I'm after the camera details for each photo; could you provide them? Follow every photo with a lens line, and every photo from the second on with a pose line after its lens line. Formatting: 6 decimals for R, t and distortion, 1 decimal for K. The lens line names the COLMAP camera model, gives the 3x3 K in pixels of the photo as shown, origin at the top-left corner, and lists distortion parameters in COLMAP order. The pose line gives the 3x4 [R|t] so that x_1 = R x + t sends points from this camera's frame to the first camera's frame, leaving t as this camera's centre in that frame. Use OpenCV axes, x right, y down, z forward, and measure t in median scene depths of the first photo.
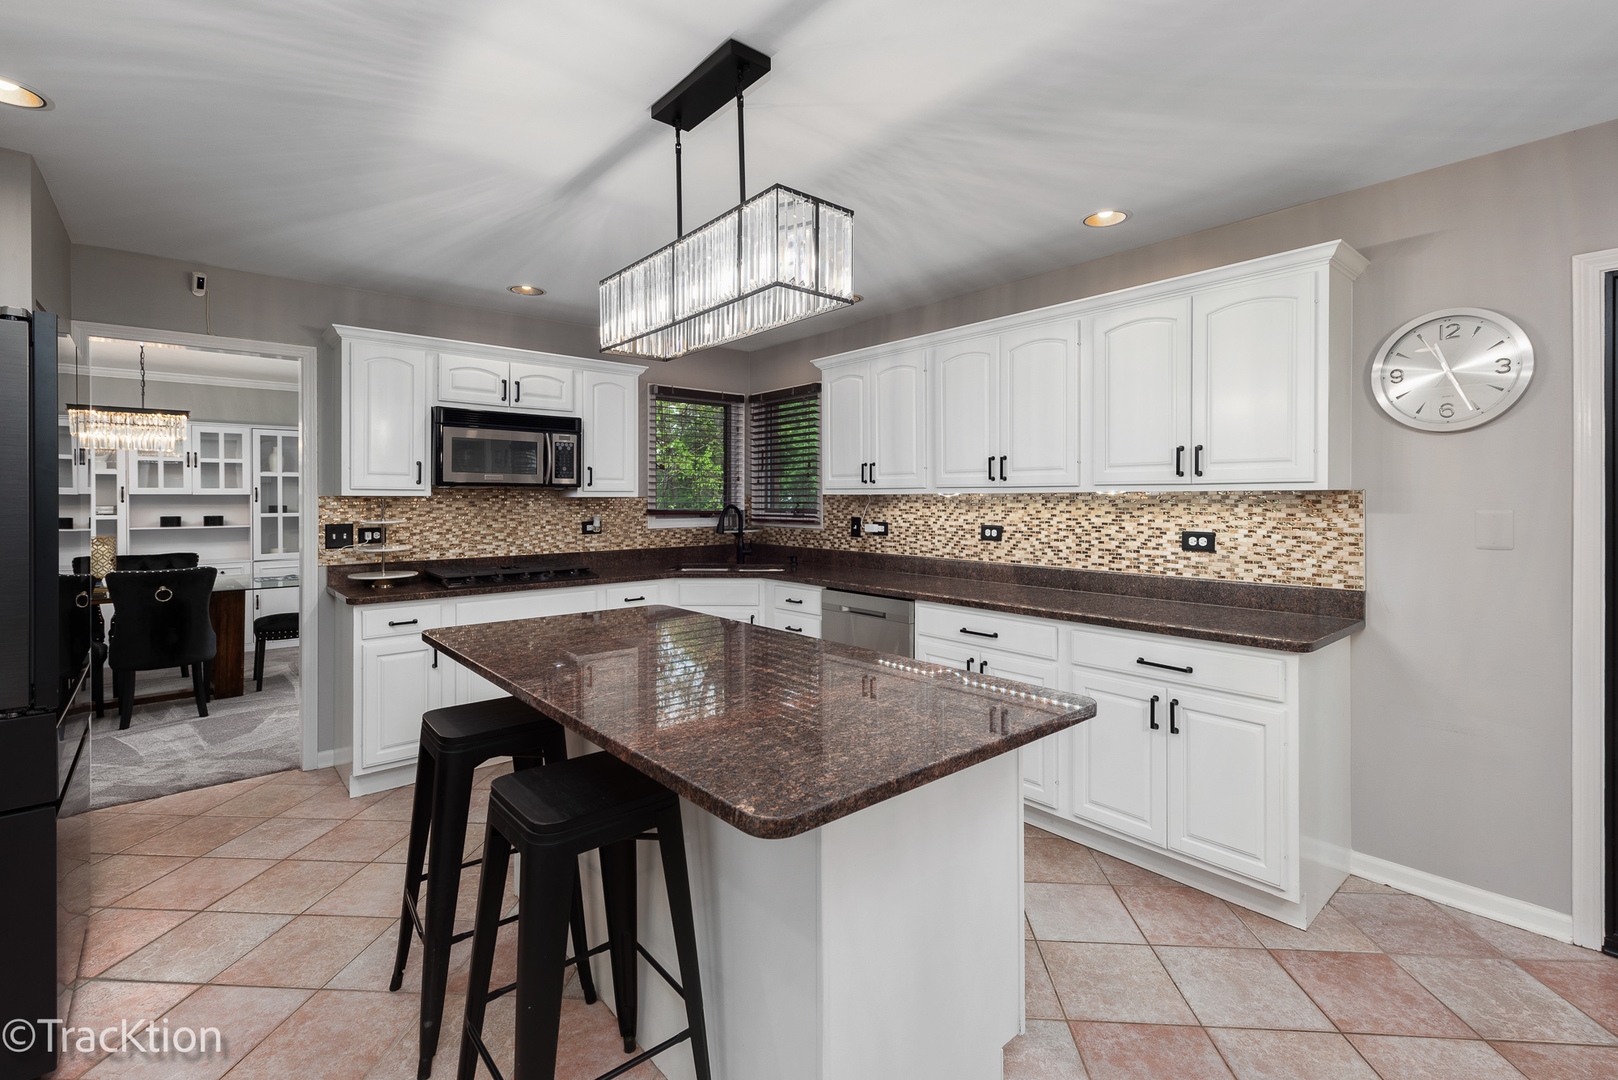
lens RADIAL K [[713.6, 0, 818.0], [0, 713.6, 501.7], [0, 0, 1]] dist [0.018215, -0.007128]
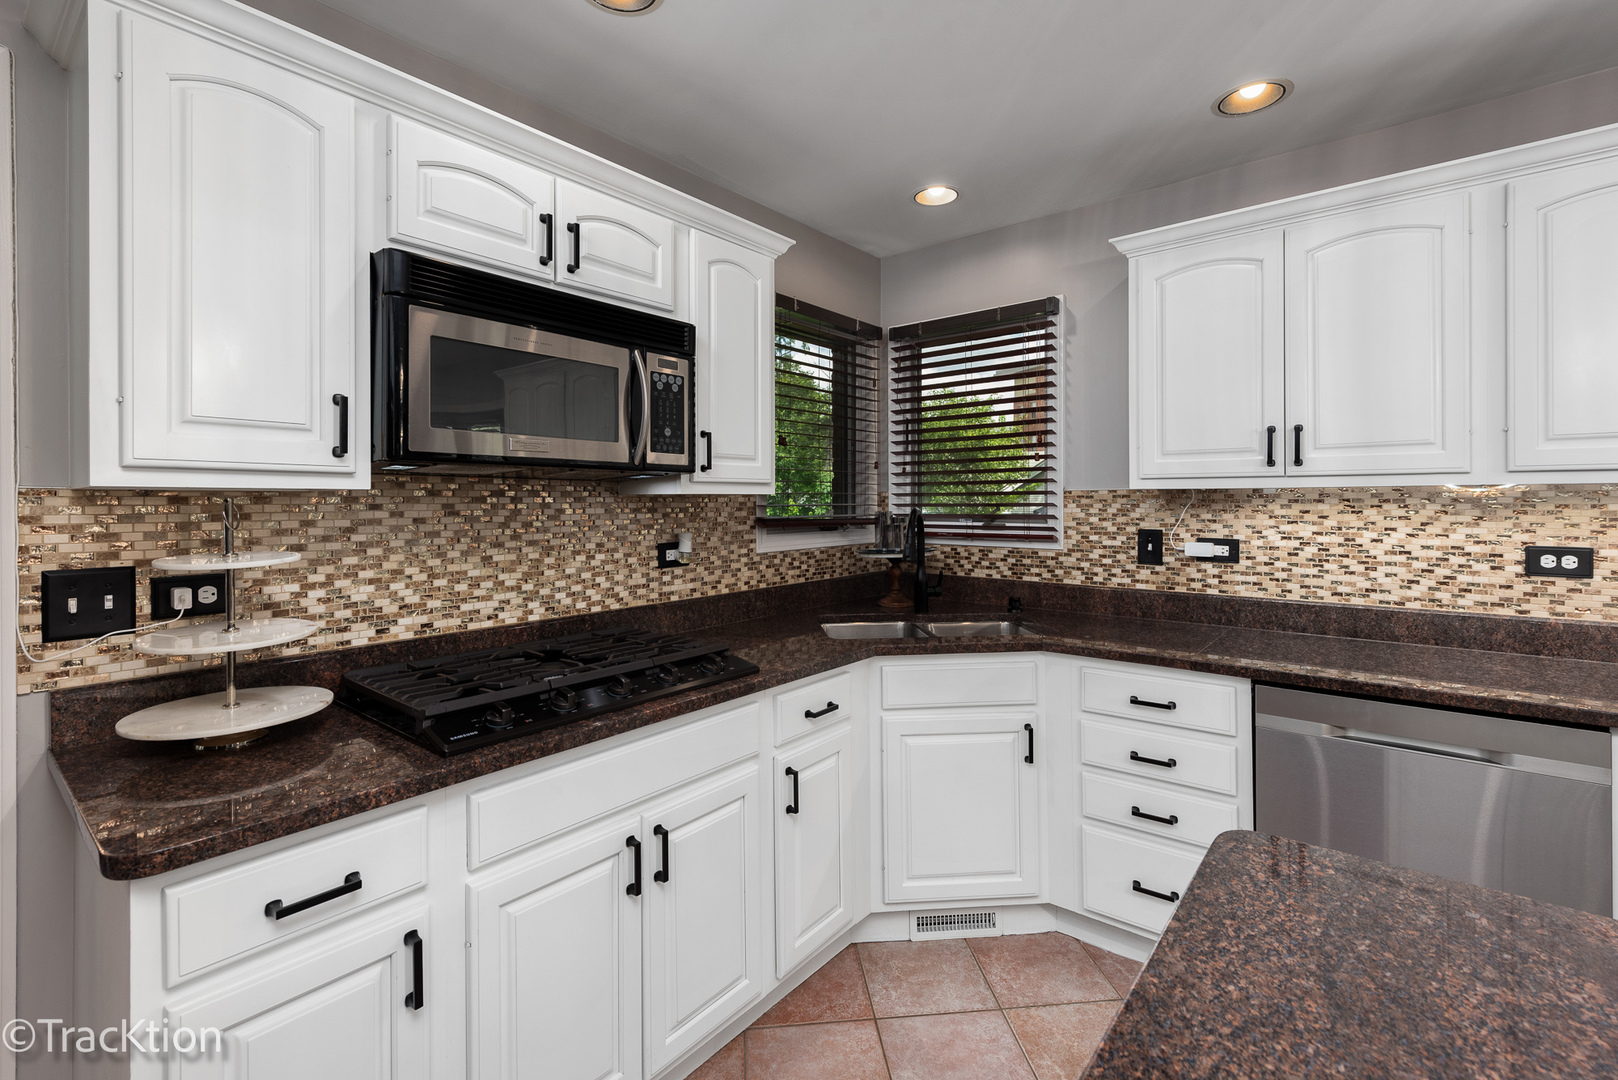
lens RADIAL K [[713.6, 0, 812.8], [0, 713.6, 504.4], [0, 0, 1]] dist [0.018215, -0.007128]
pose [[0.985815, -0.003952, 0.167790, -0.369407], [0.003892, 0.999992, 0.000682, 0.000441], [-0.167791, -0.000019, 0.985823, 0.581444]]
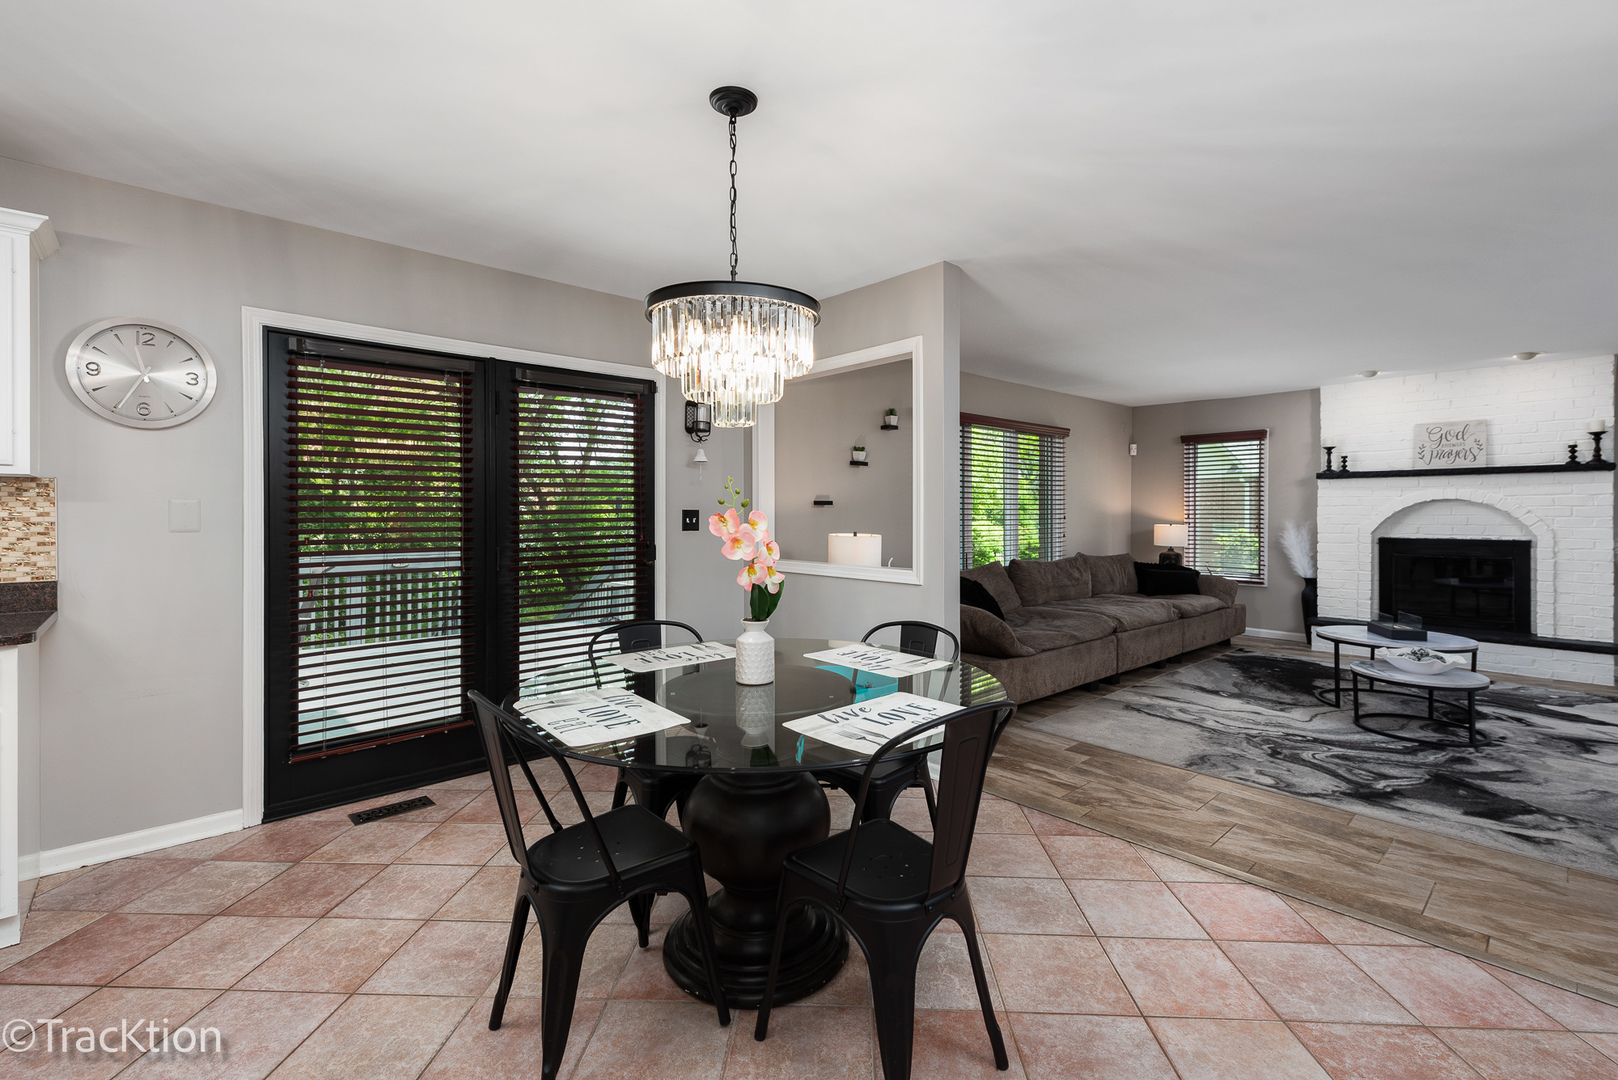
lens RADIAL K [[713.6, 0, 803.6], [0, 713.6, 524.5], [0, 0, 1]] dist [0.018215, -0.007128]
pose [[-0.009112, -0.013667, 0.999865, -0.159599], [0.001851, 0.999905, 0.013684, 0.024522], [-0.999957, 0.001976, -0.009086, -0.006367]]
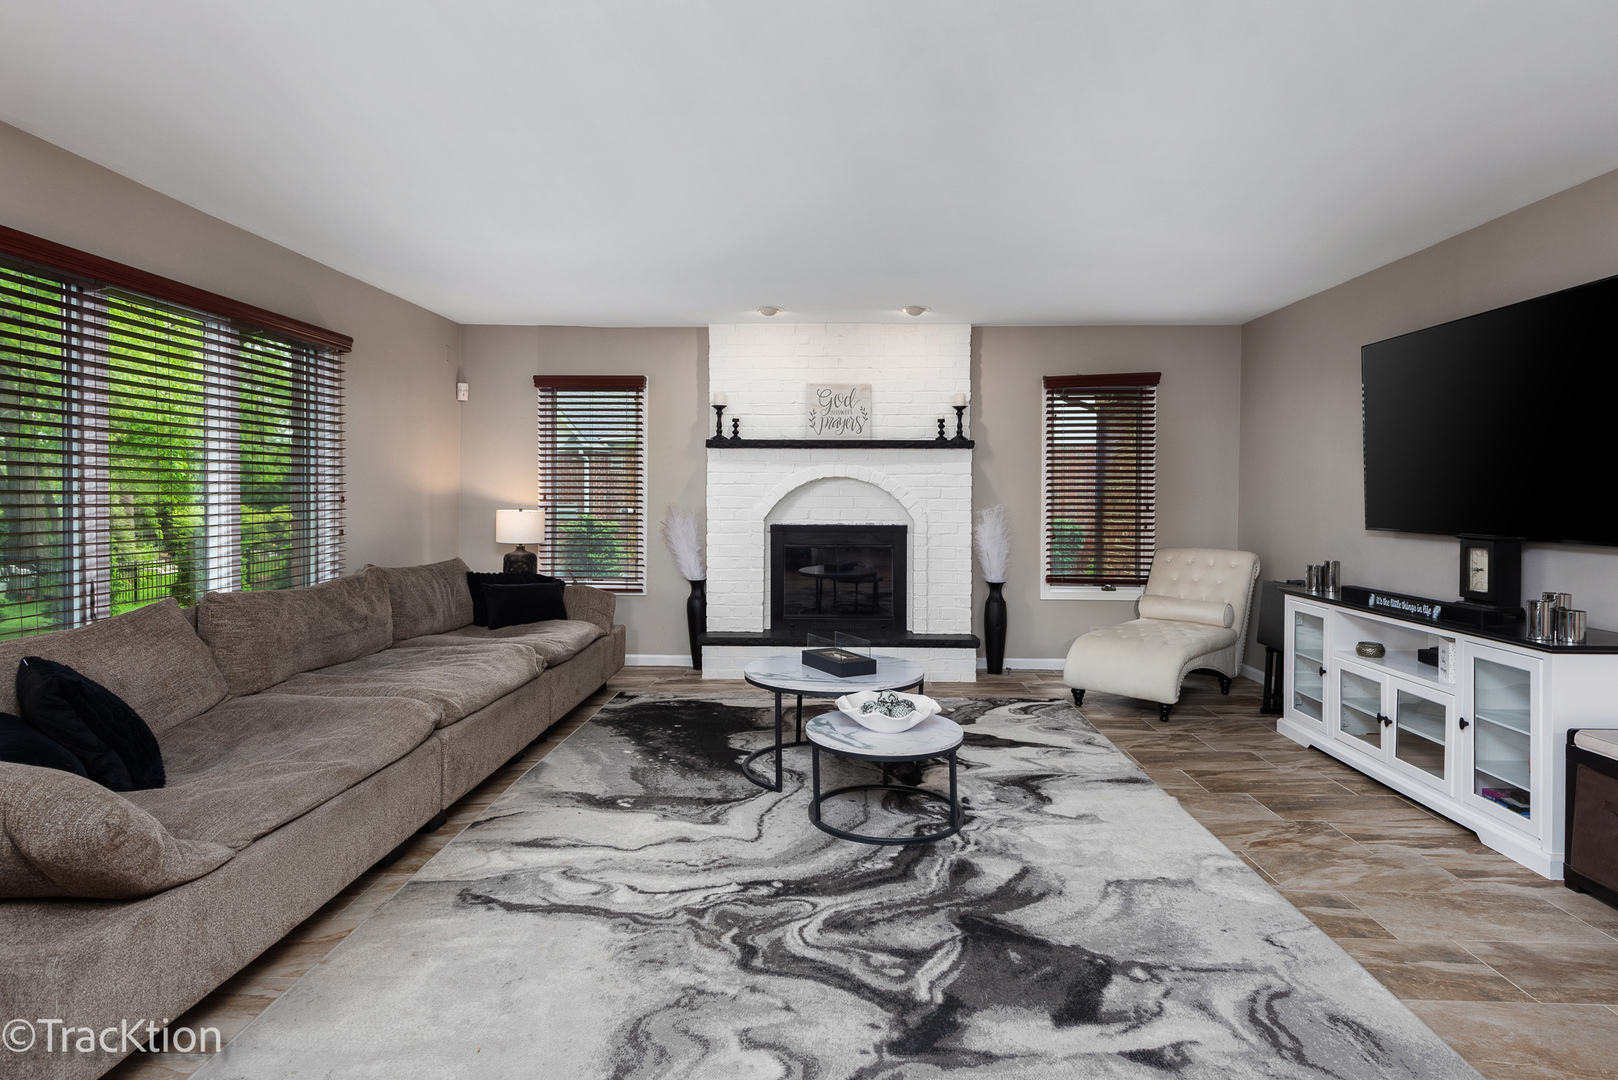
lens RADIAL K [[929.8, 0, 855.2], [0, 929.8, 495.3], [0, 0, 1]] dist [0.014496, -0.003140]
pose [[-0.748736, -0.002621, 0.662863, 0.283056], [-0.001948, 0.999997, 0.001753, 0.023140], [-0.662865, 0.000021, -0.748739, -0.197832]]
